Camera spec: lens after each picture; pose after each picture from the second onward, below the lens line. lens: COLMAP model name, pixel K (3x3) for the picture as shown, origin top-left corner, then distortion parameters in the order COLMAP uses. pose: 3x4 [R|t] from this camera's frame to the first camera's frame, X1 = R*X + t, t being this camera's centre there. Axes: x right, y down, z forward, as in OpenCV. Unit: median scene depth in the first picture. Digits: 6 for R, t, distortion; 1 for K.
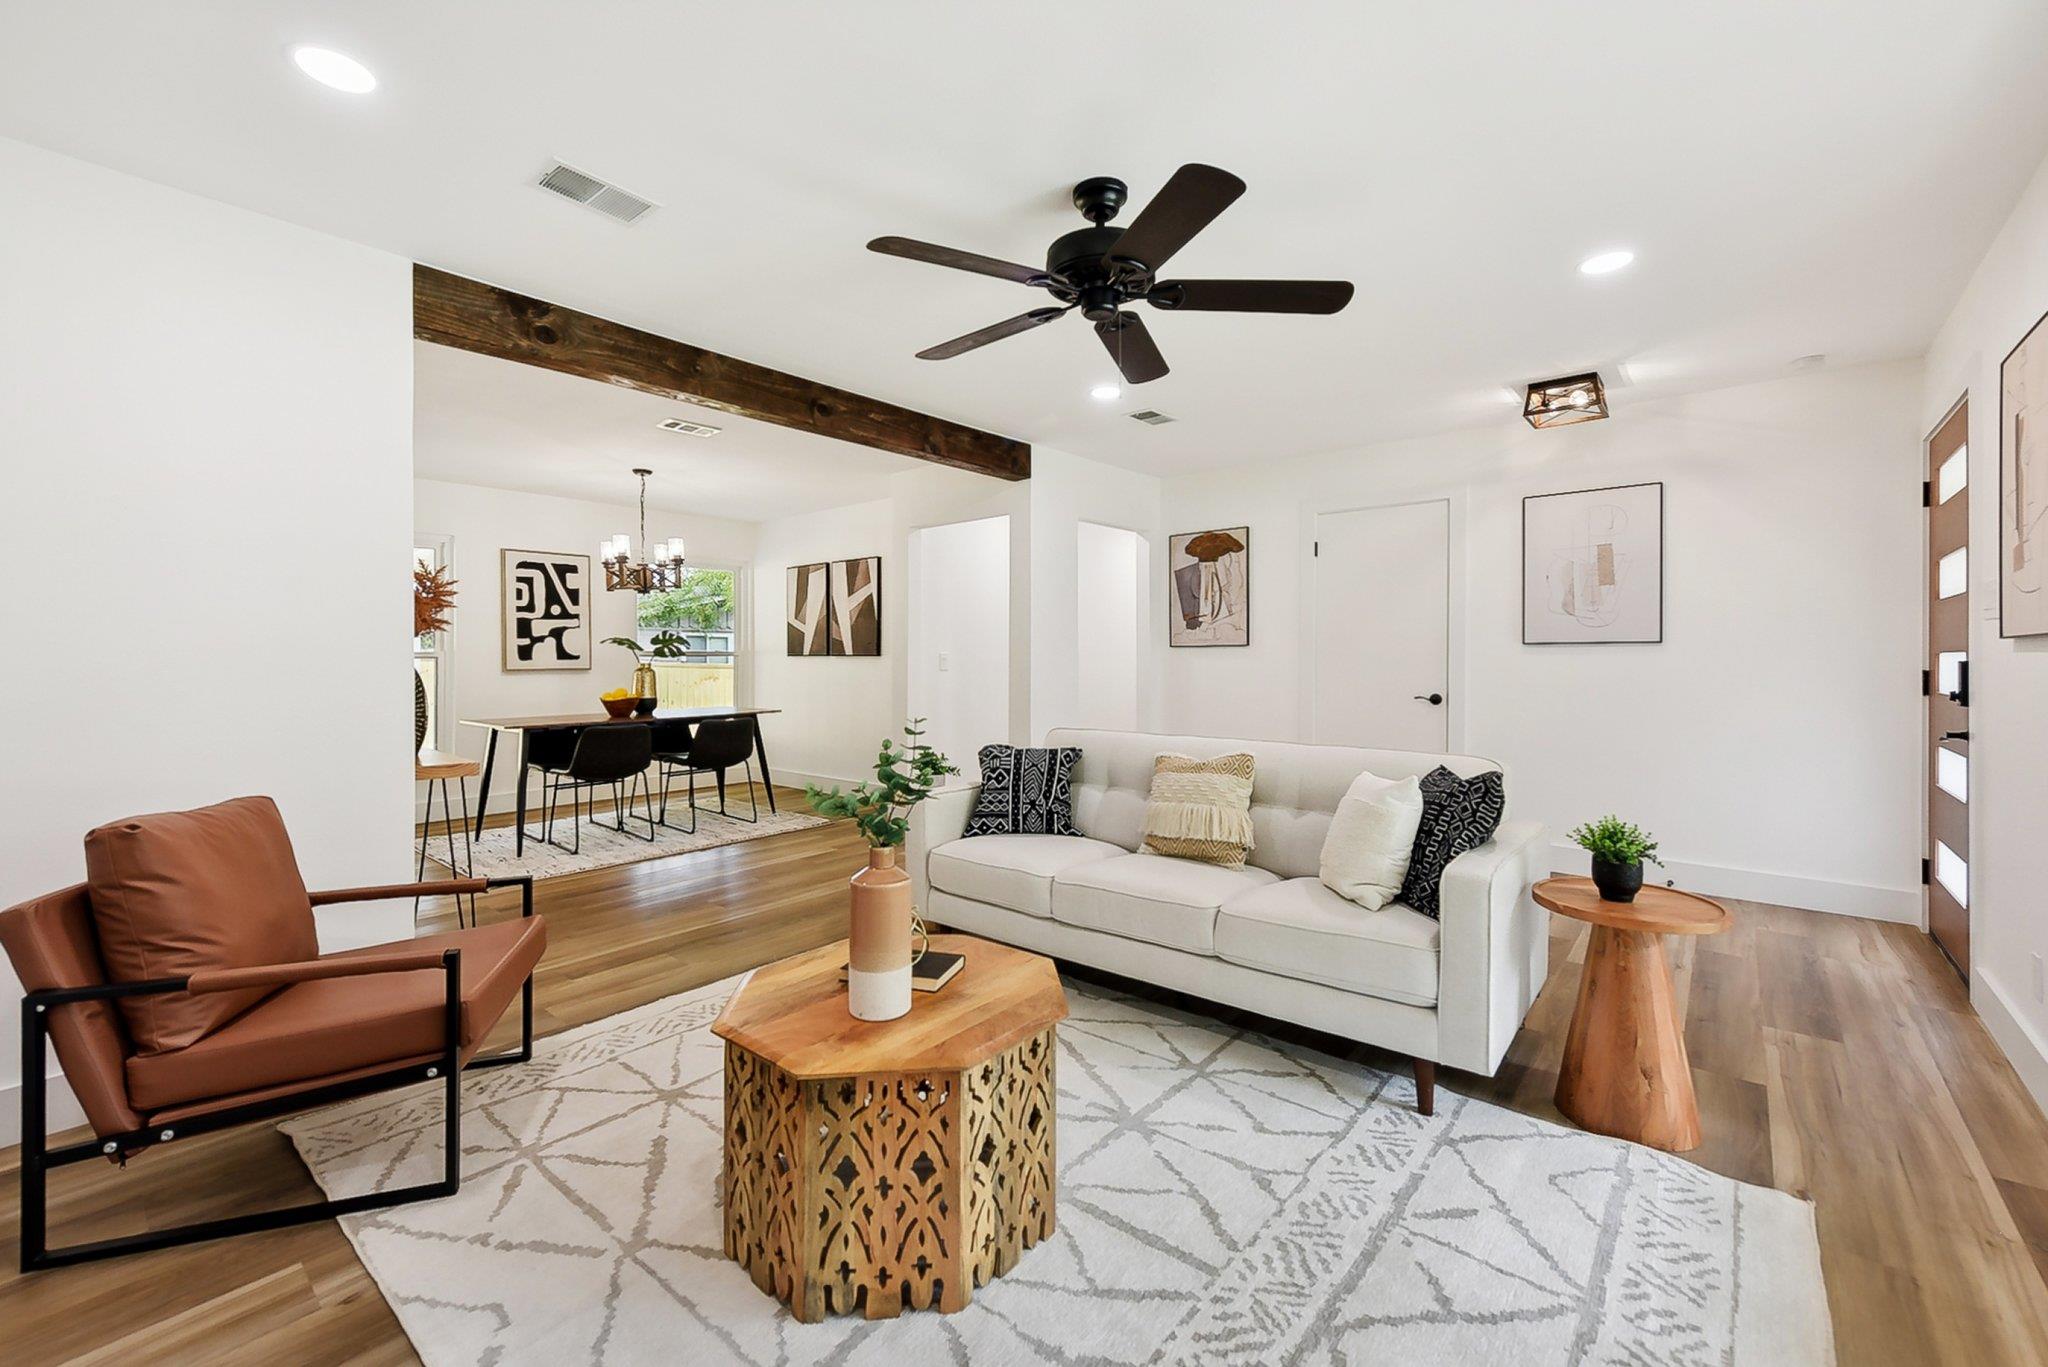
lens RADIAL K [[841.9, 0, 1022.3], [0, 841.9, 654.8], [0, 0, 1]] dist [0.002401, -0.000936]
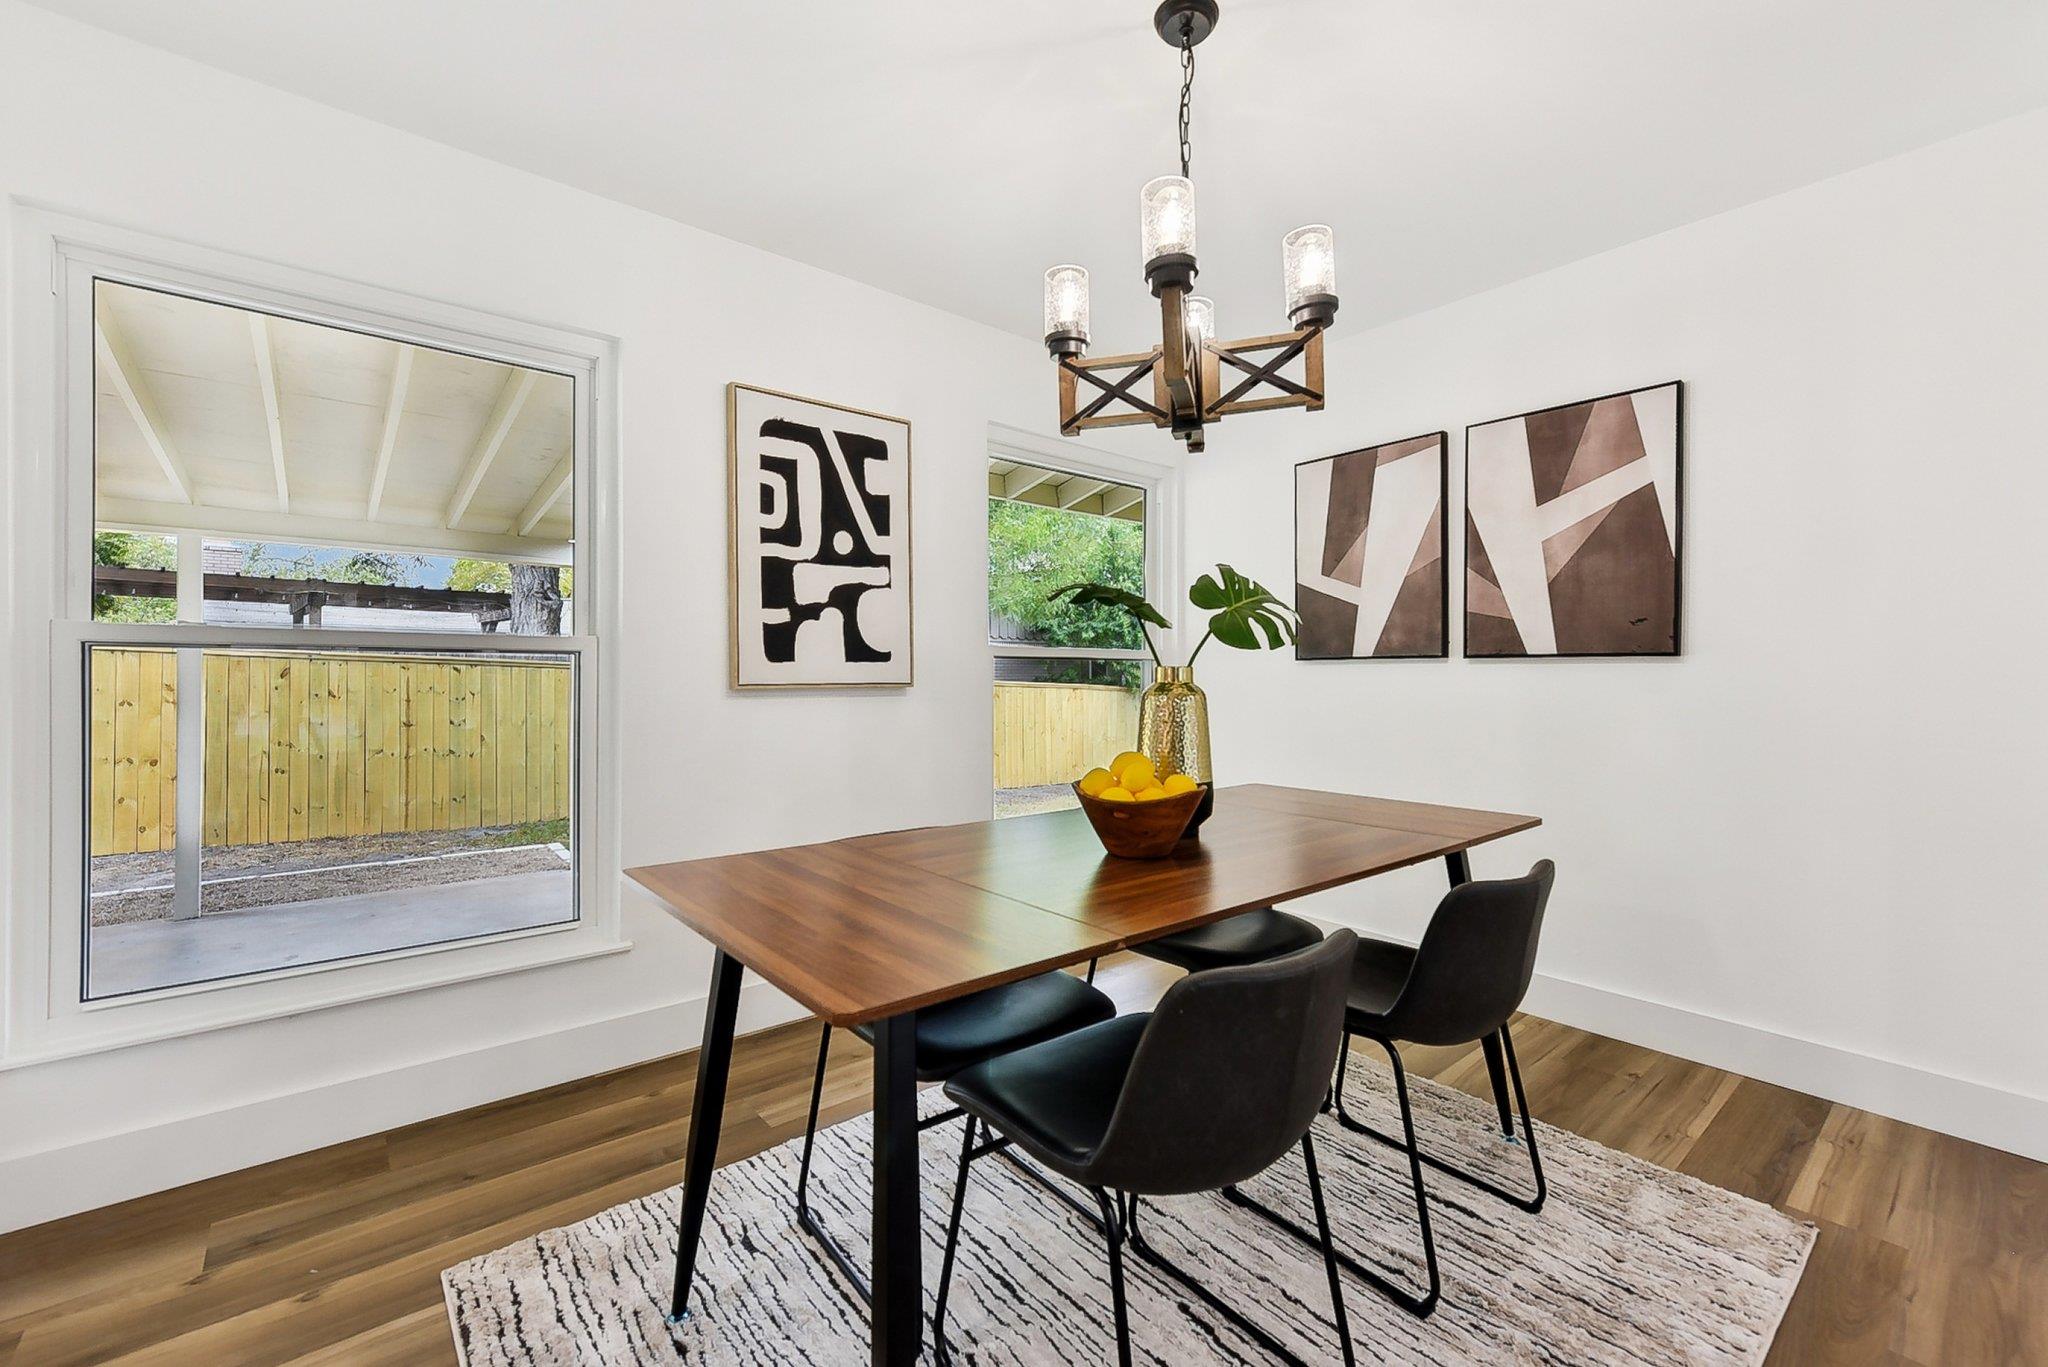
lens RADIAL K [[841.9, 0, 1035.6], [0, 841.9, 684.2], [0, 0, 1]] dist [0.002401, -0.000936]
pose [[0.985514, 0.009424, -0.169333, -0.387971], [-0.006714, 0.999840, 0.016574, 0.009544], [0.169462, -0.015197, 0.985419, 0.602060]]
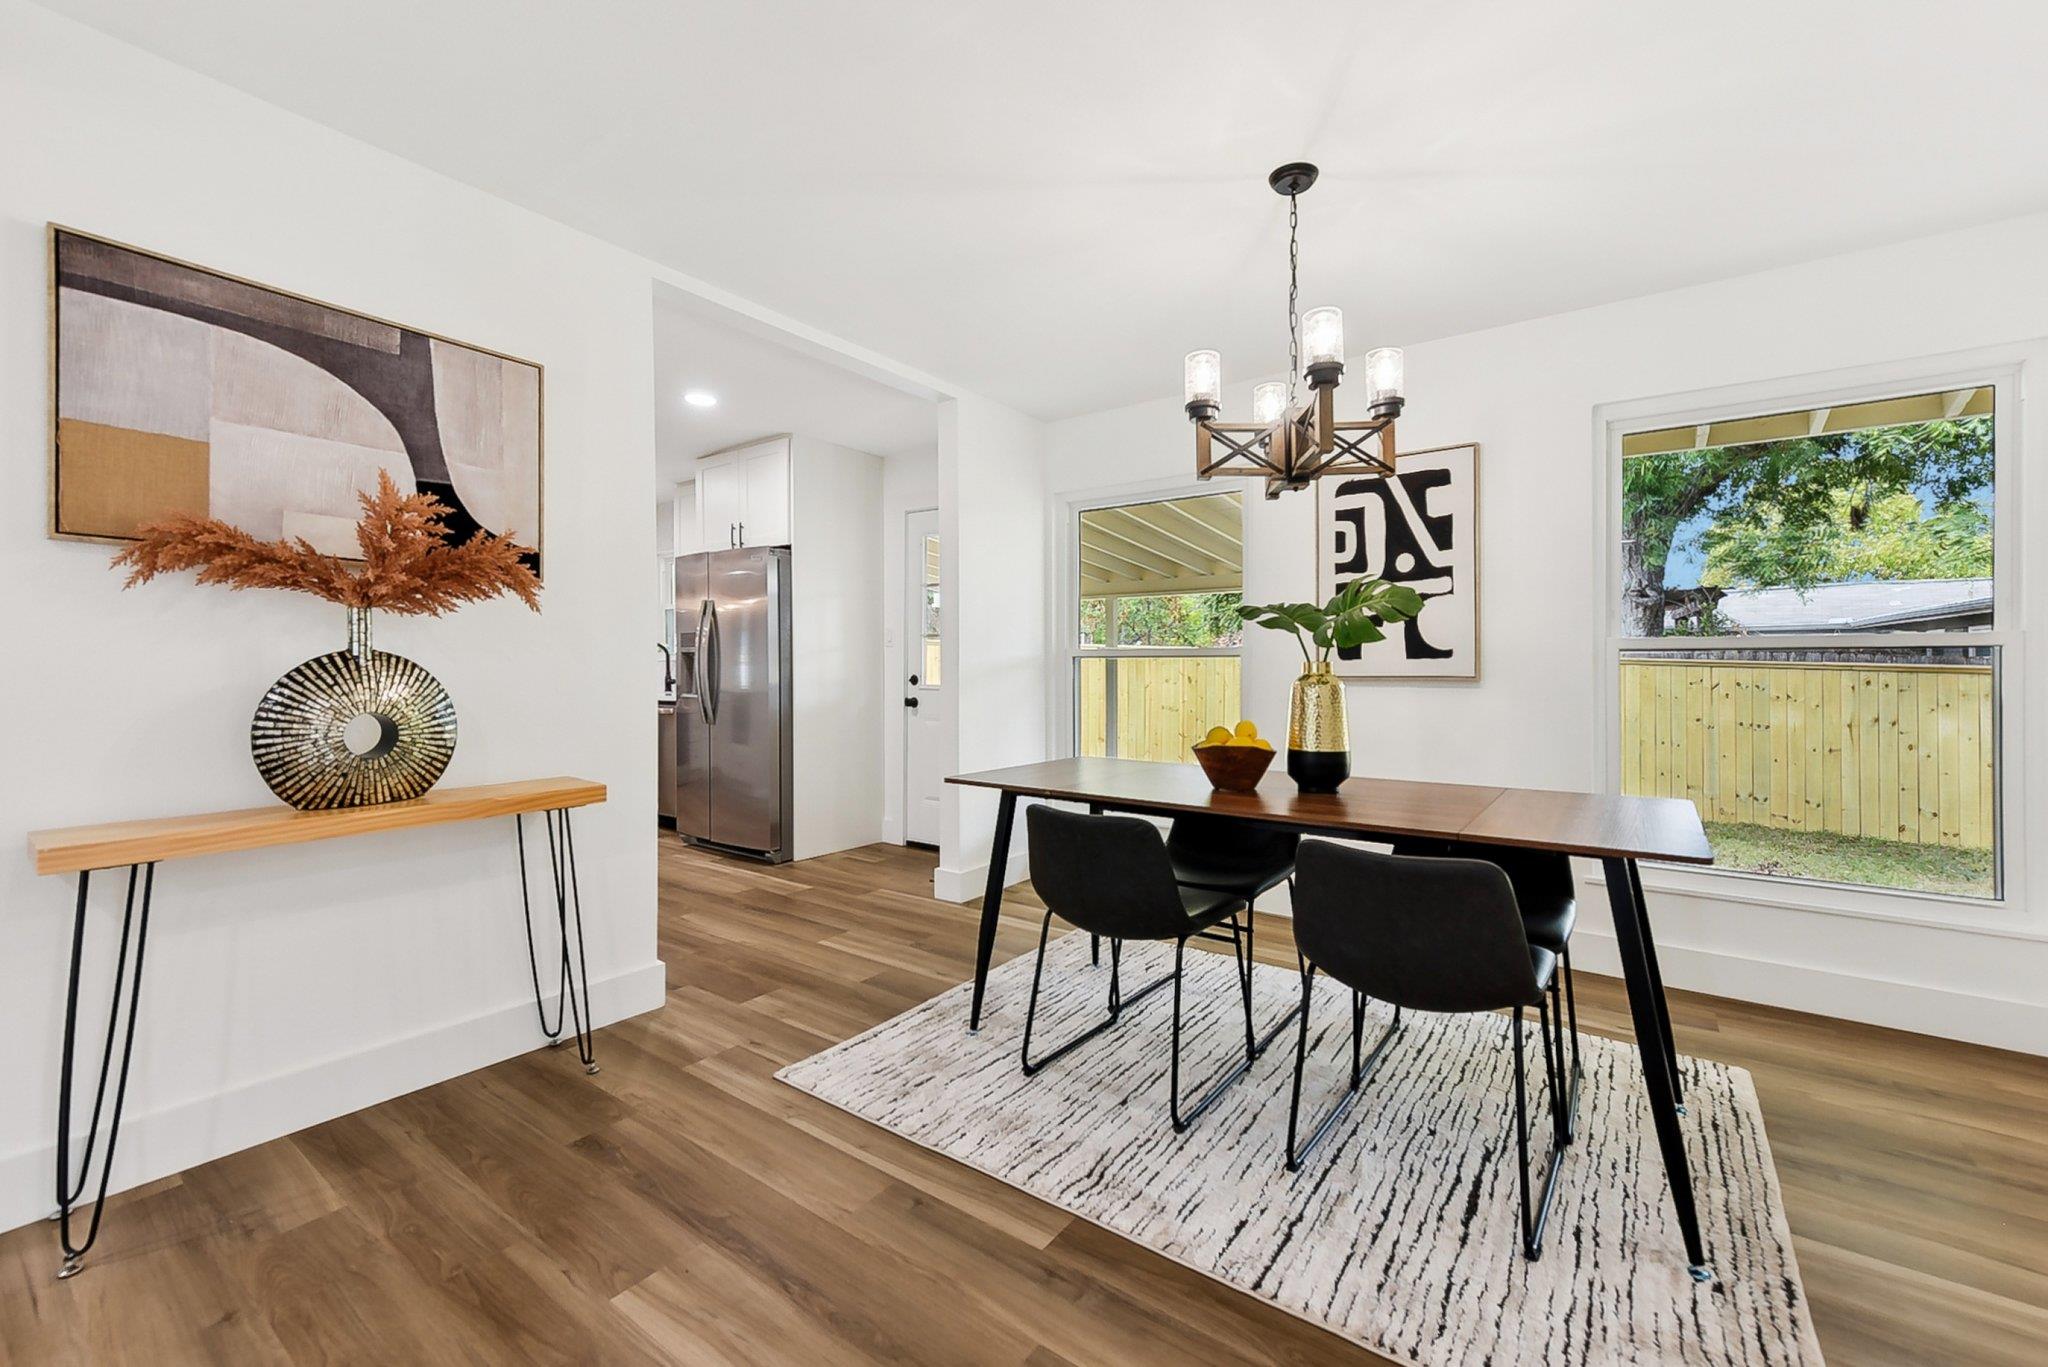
lens RADIAL K [[841.9, 0, 1026.5], [0, 841.9, 666.8], [0, 0, 1]] dist [0.002401, -0.000936]
pose [[0.068327, 0.006498, -0.997642, -0.050704], [0.005825, 0.999959, 0.006912, 0.005871], [0.997646, -0.006283, 0.068287, 0.731747]]
